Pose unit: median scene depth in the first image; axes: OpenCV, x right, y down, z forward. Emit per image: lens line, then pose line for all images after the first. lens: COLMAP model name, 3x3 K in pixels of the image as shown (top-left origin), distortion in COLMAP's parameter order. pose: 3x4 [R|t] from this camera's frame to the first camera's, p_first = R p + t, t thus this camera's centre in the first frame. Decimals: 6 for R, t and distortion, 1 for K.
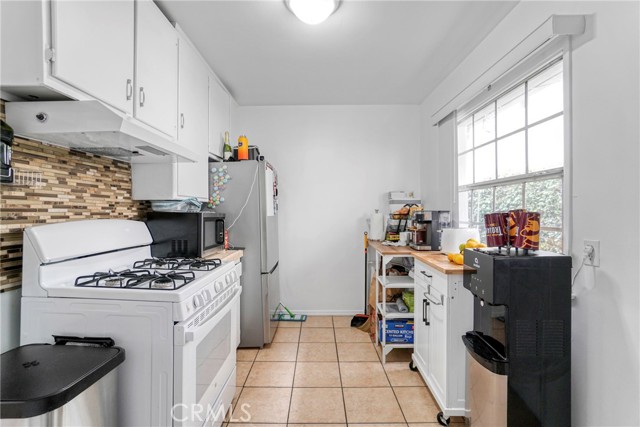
lens RADIAL K [[285.3, 0, 319.5], [0, 285.3, 209.4], [0, 0, 1]] dist [-0.004477, 0.000078]
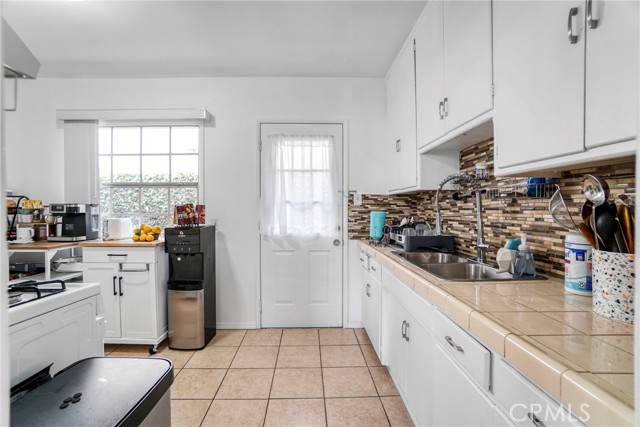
lens RADIAL K [[284.2, 0, 323.2], [0, 284.2, 210.5], [0, 0, 1]] dist [-0.001956, -0.000059]
pose [[-0.071851, 0.000103, 0.997415, -1.178410], [-0.005302, 0.999986, -0.000485, 0.042055], [-0.997401, -0.005323, -0.071849, 0.281718]]
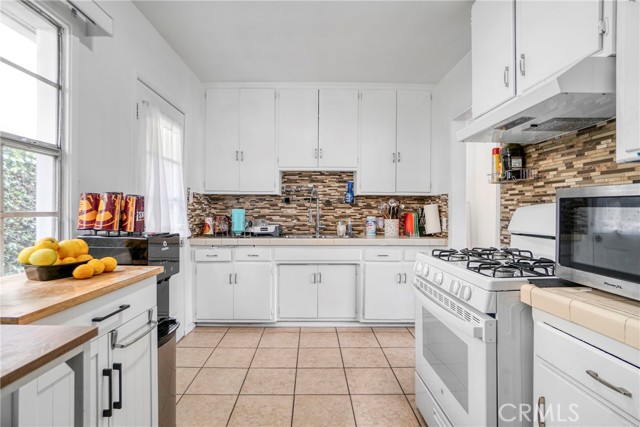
lens RADIAL K [[287.4, 0, 318.1], [0, 287.4, 210.6], [0, 0, 1]] dist [-0.005272, -0.000579]
pose [[-0.999994, 0.001216, -0.003289, 0.020157], [0.001231, 0.999989, -0.004528, 0.066518], [0.003283, -0.004532, -0.999984, 1.969394]]
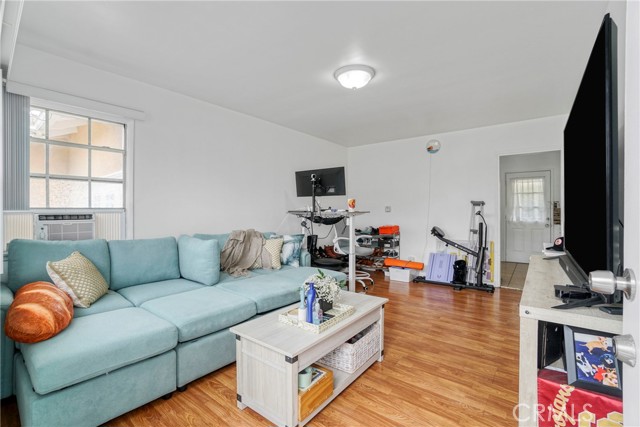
lens RADIAL K [[285.3, 0, 323.1], [0, 285.3, 211.8], [0, 0, 1]] dist [-0.004477, 0.000078]
pose [[0.594421, -0.000458, 0.804154, -4.914349], [-0.001845, 0.999996, 0.001934, 0.055028], [-0.804152, -0.002633, 0.594418, 0.209265]]
